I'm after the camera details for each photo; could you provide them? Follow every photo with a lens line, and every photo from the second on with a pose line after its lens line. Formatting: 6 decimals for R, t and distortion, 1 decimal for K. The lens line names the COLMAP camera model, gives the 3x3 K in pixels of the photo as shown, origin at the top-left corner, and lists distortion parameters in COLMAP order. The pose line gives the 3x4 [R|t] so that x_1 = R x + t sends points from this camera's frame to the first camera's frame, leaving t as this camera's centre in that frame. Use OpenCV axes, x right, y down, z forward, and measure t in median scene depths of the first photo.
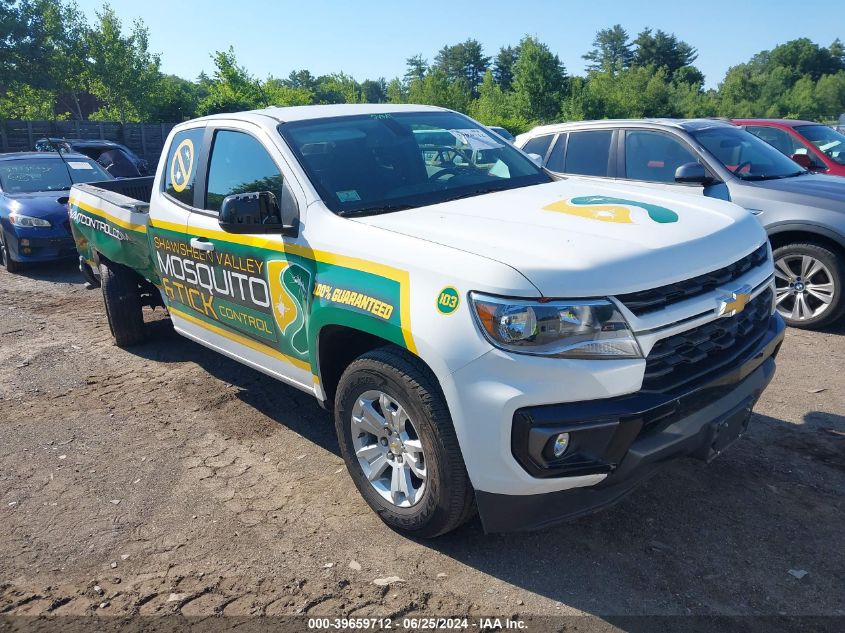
lens RADIAL K [[648.7, 0, 419.8], [0, 648.7, 316.4], [0, 0, 1]] dist [0.015050, -0.006223]
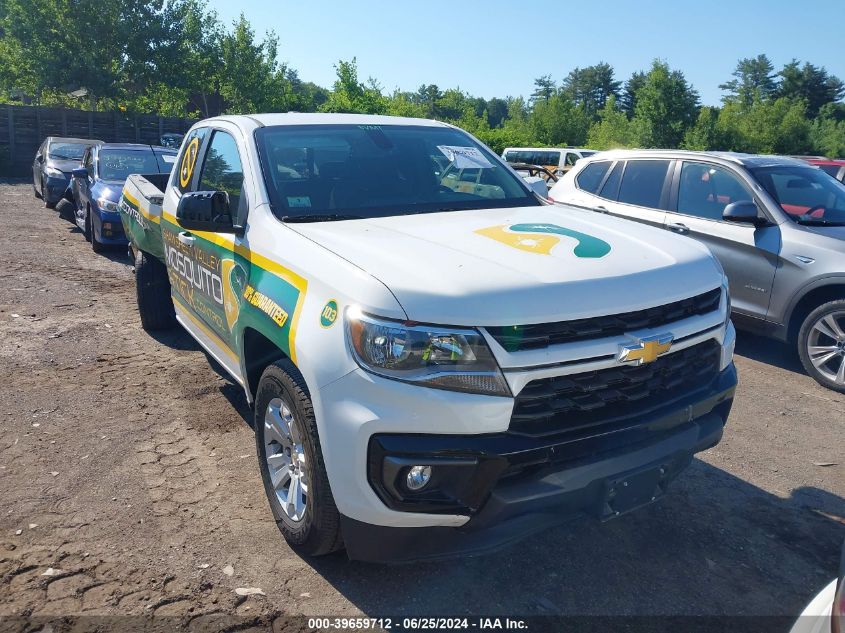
lens RADIAL K [[648.7, 0, 423.6], [0, 648.7, 316.1], [0, 0, 1]] dist [0.015050, -0.006223]
pose [[0.982668, 0.107742, -0.150851, 0.232263], [-0.111334, 0.993661, -0.015549, -0.015471], [0.148219, 0.032074, 0.988434, 0.040537]]
